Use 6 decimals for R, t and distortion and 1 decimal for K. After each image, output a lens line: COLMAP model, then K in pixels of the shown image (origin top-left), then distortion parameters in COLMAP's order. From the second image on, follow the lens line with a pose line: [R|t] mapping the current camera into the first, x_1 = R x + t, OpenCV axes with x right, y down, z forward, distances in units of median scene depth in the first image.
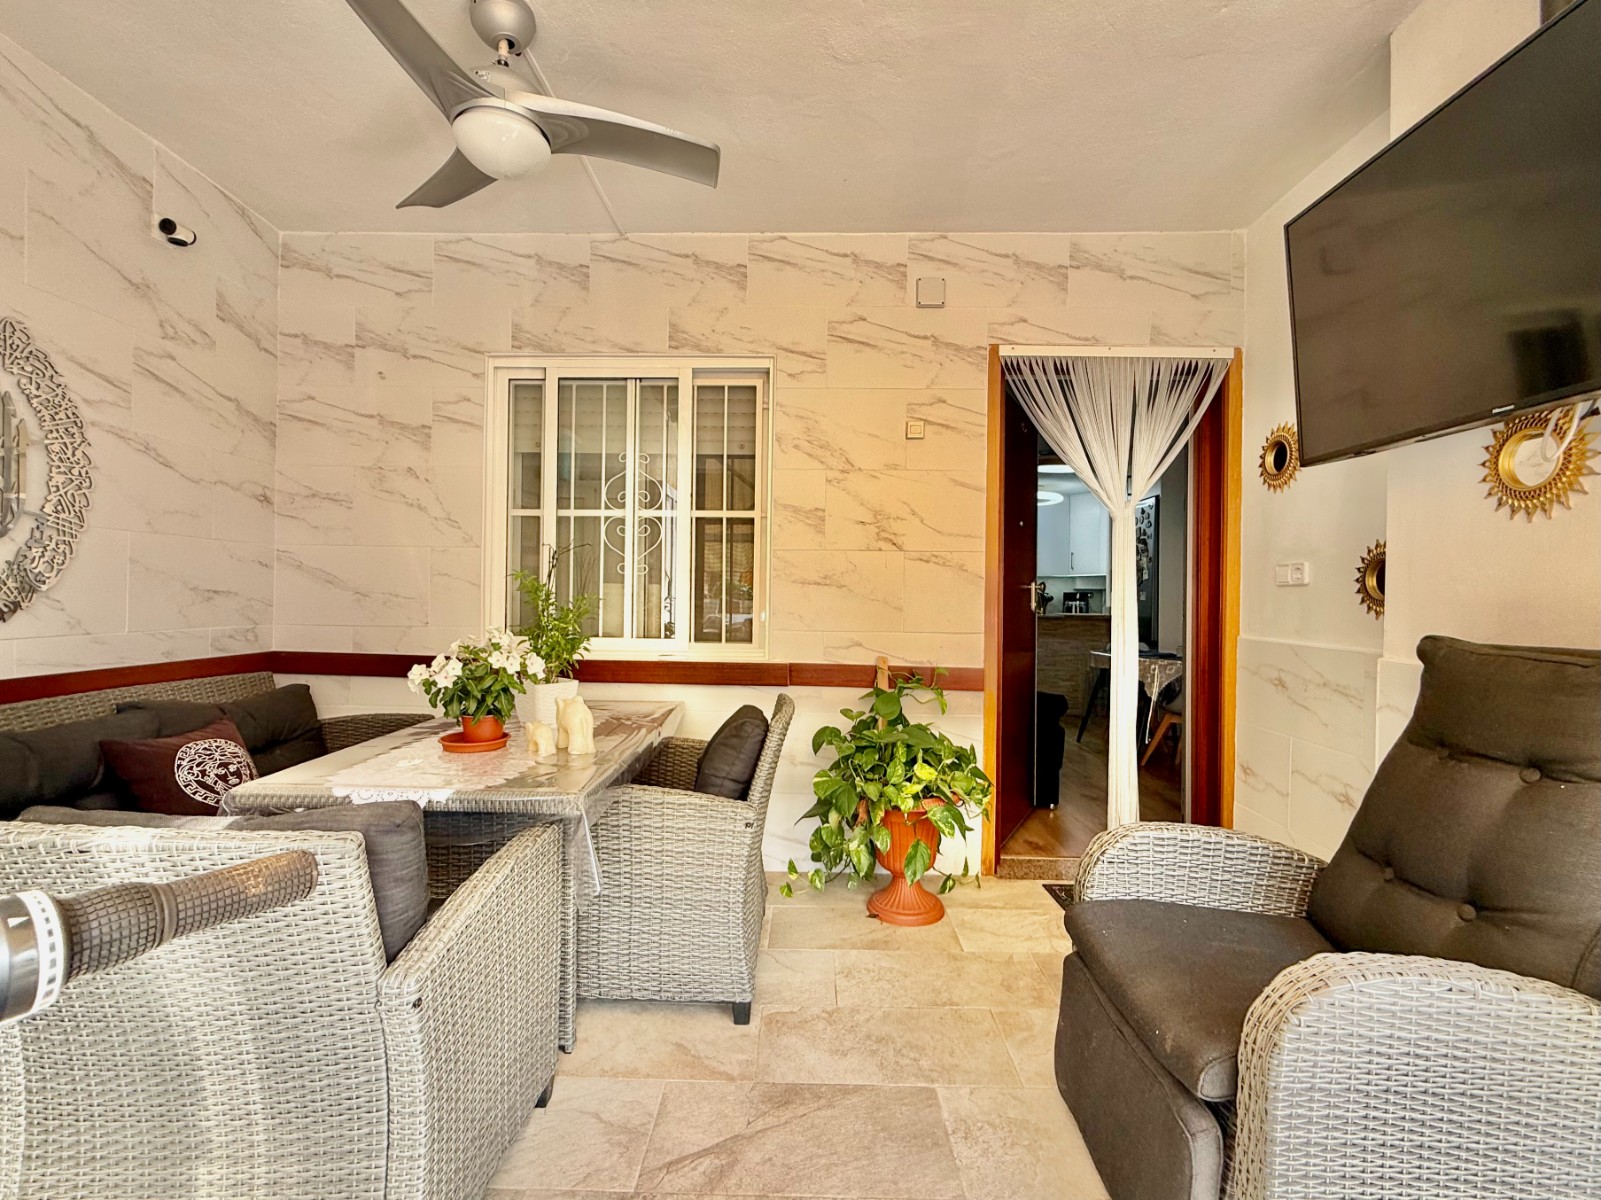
lens RADIAL K [[710.3, 0, 796.4], [0, 710.3, 599.1], [0, 0, 1]] dist [-0.000424, -0.000097]
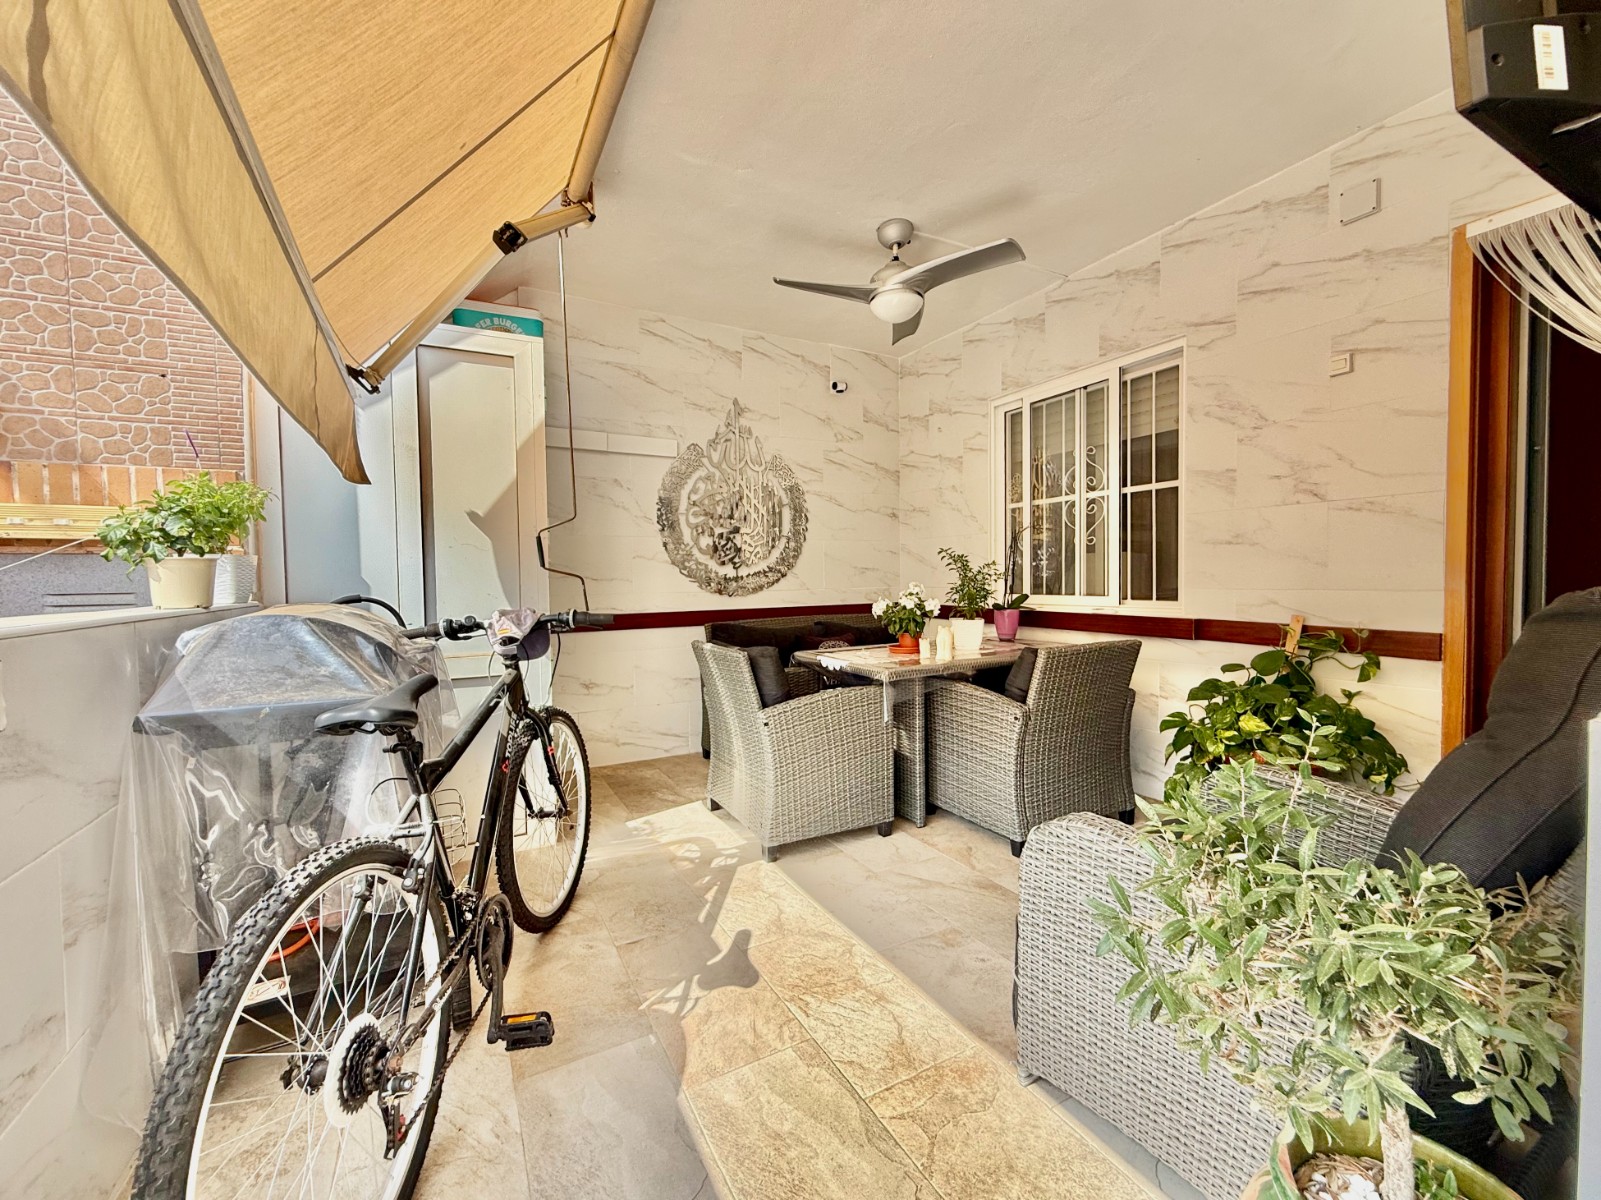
lens RADIAL K [[661.5, 0, 793.2], [0, 661.5, 599.2], [0, 0, 1]] dist [-0.000775, 0.000311]
pose [[0.489958, 0.008092, -0.871709, 0.556397], [0.020798, 0.999564, 0.020969, 0.026536], [0.871498, -0.028404, 0.489576, -0.022642]]
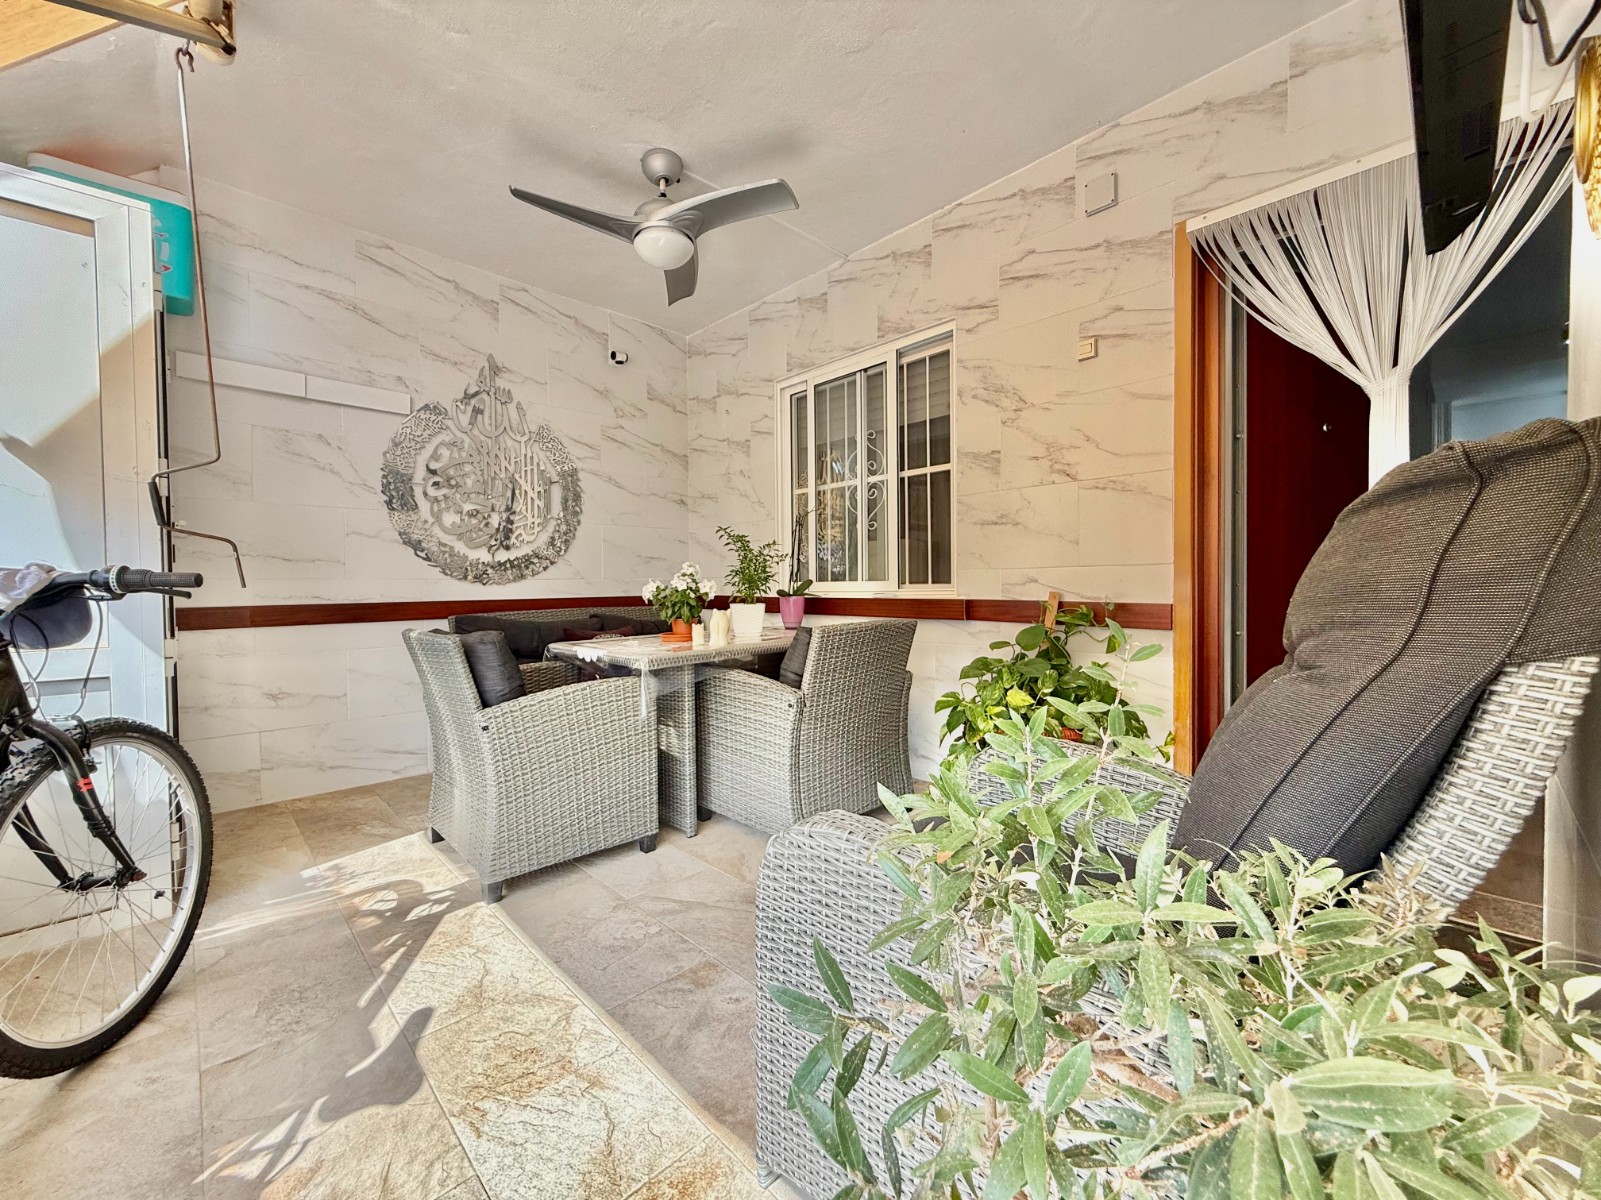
lens RADIAL K [[639.1, 0, 793.3], [0, 639.1, 598.5], [0, 0, 1]] dist [-0.000005, 0.000226]
pose [[0.711145, -0.007563, -0.703004, 0.478476], [0.020849, 0.999729, 0.010335, 0.072721], [0.702736, -0.022007, 0.711110, 0.120998]]
